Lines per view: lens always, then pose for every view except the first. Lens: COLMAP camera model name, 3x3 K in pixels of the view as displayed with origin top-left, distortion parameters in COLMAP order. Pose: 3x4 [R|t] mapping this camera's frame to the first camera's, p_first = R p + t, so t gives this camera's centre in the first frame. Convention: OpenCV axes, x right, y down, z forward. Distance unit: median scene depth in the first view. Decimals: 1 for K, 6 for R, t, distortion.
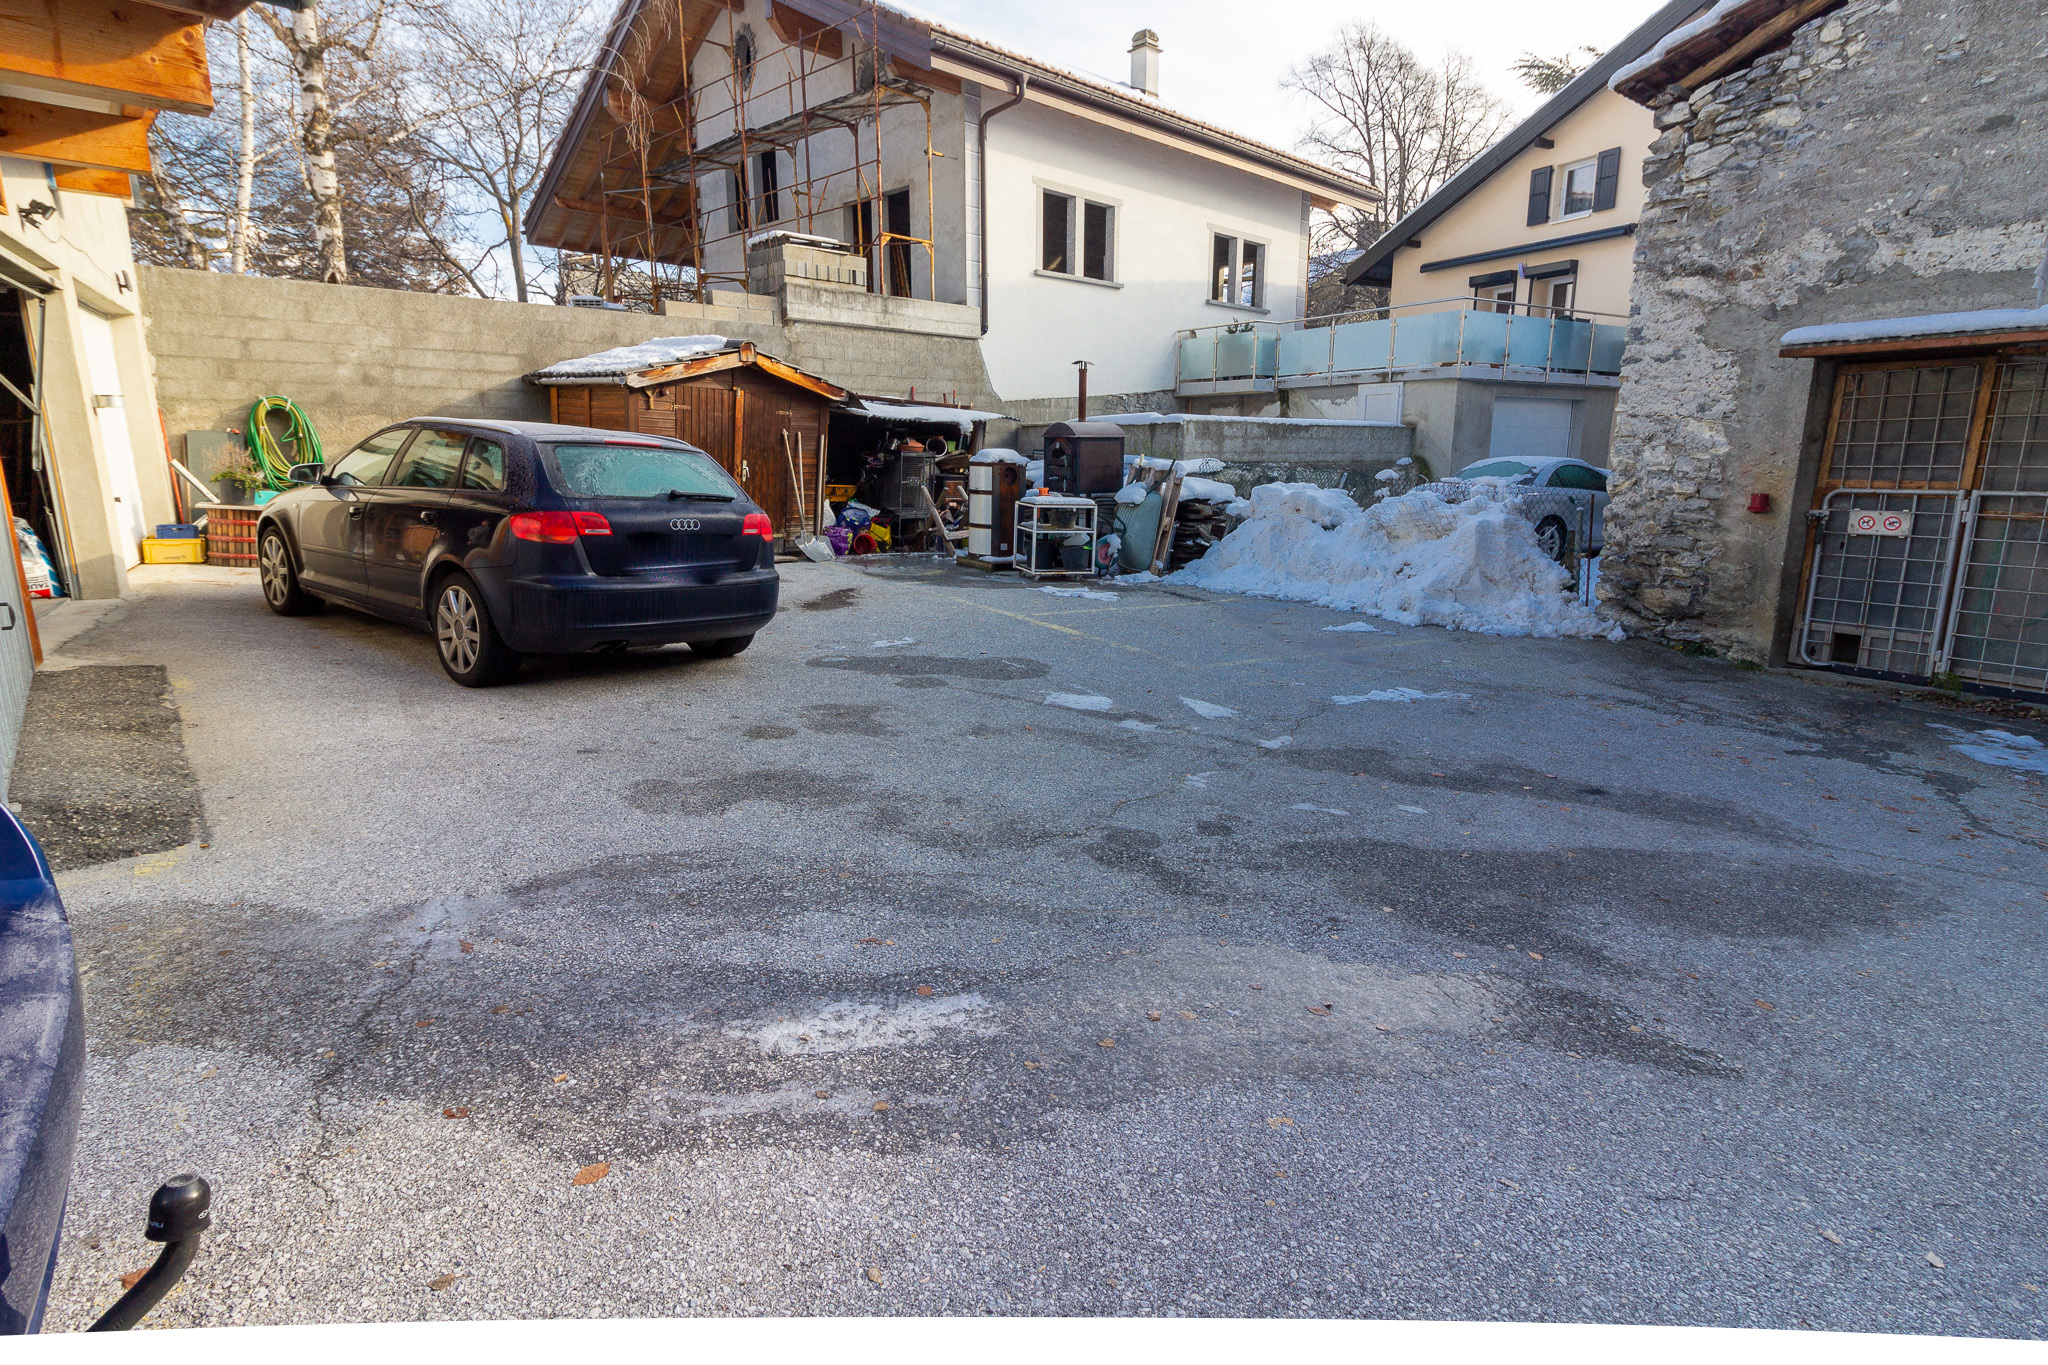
lens RADIAL K [[1023.9, 0, 1026.2], [0, 1023.9, 684.2], [0, 0, 1]] dist [0.000832, 0.000551]
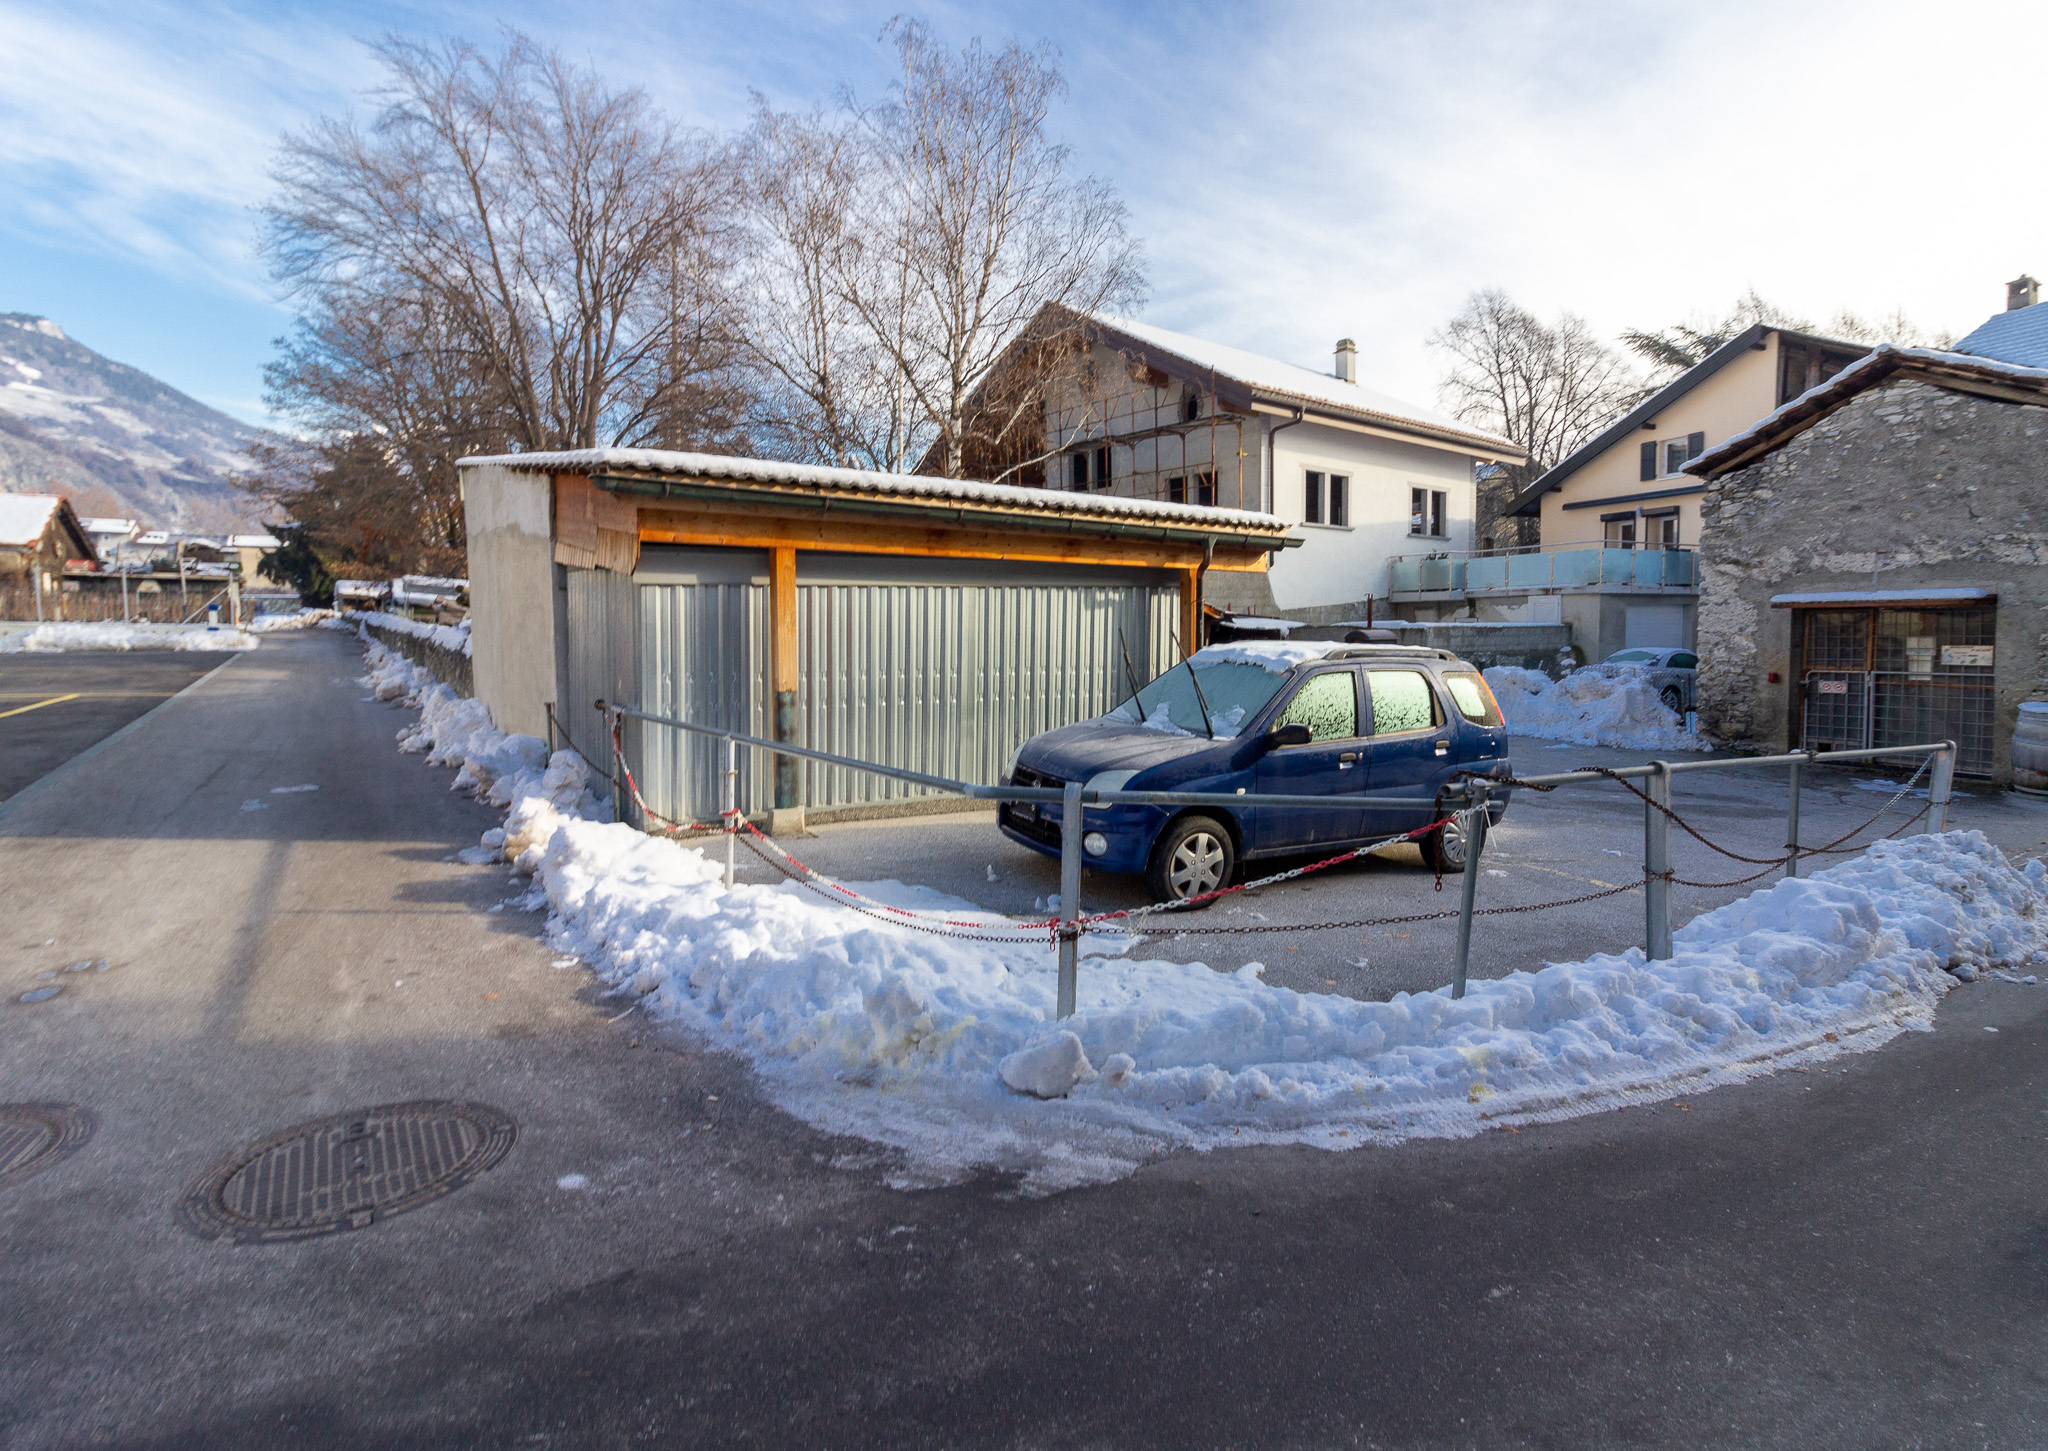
lens RADIAL K [[1218.3, 0, 1022.0], [0, 1218.3, 710.0], [0, 0, 1]] dist [0.004912, -0.000141]
pose [[0.999409, -0.003970, -0.034156, -0.498816], [-0.001183, 0.988758, -0.149522, 0.182860], [0.034366, 0.149474, 0.988168, -1.047456]]
